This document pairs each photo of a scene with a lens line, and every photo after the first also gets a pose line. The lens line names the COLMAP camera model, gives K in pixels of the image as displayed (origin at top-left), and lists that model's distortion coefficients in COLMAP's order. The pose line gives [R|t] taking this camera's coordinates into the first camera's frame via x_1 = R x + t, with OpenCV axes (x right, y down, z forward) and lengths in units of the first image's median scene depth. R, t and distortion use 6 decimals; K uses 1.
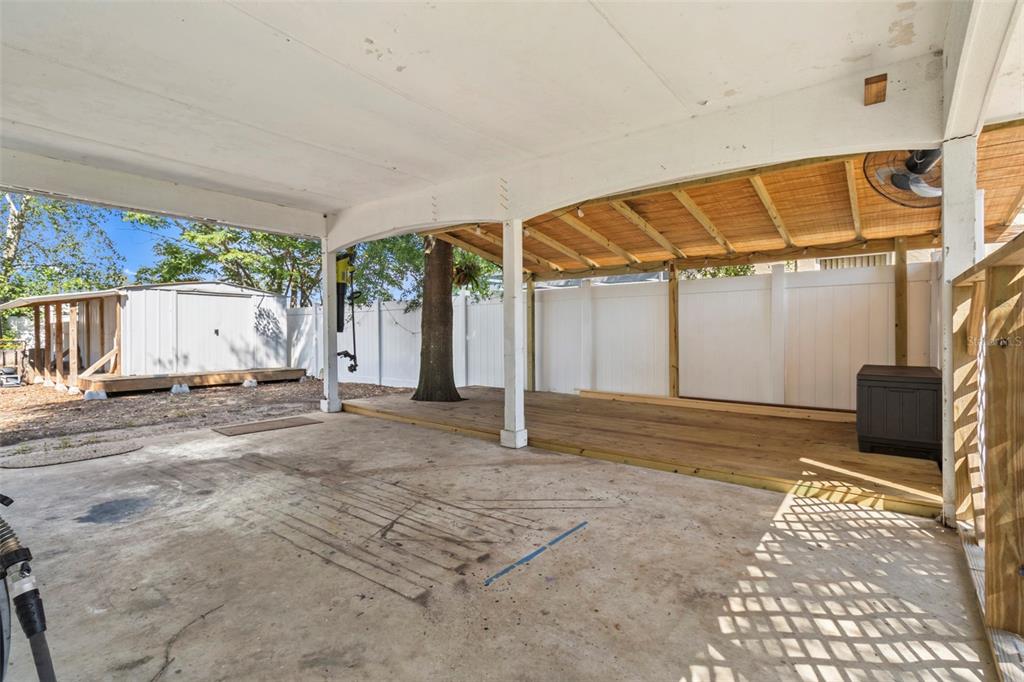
lens RADIAL K [[479.8, 0, 515.8], [0, 479.8, 325.7], [0, 0, 1]] dist [0.003258, 0.000000]
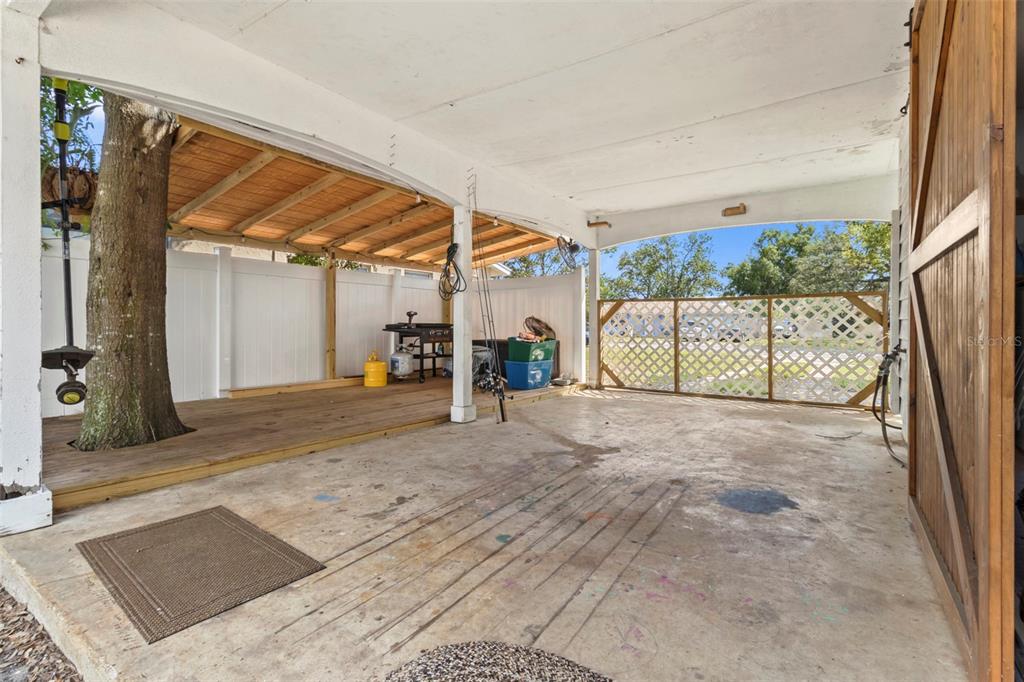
lens RADIAL K [[479.1, 0, 515.7], [0, 479.1, 336.2], [0, 0, 1]] dist [-0.000337, 0.000727]
pose [[-0.066997, -0.013971, 0.997655, -1.627441], [-0.022378, 0.999671, 0.012497, 0.073281], [-0.997502, -0.021488, -0.067287, 1.463316]]
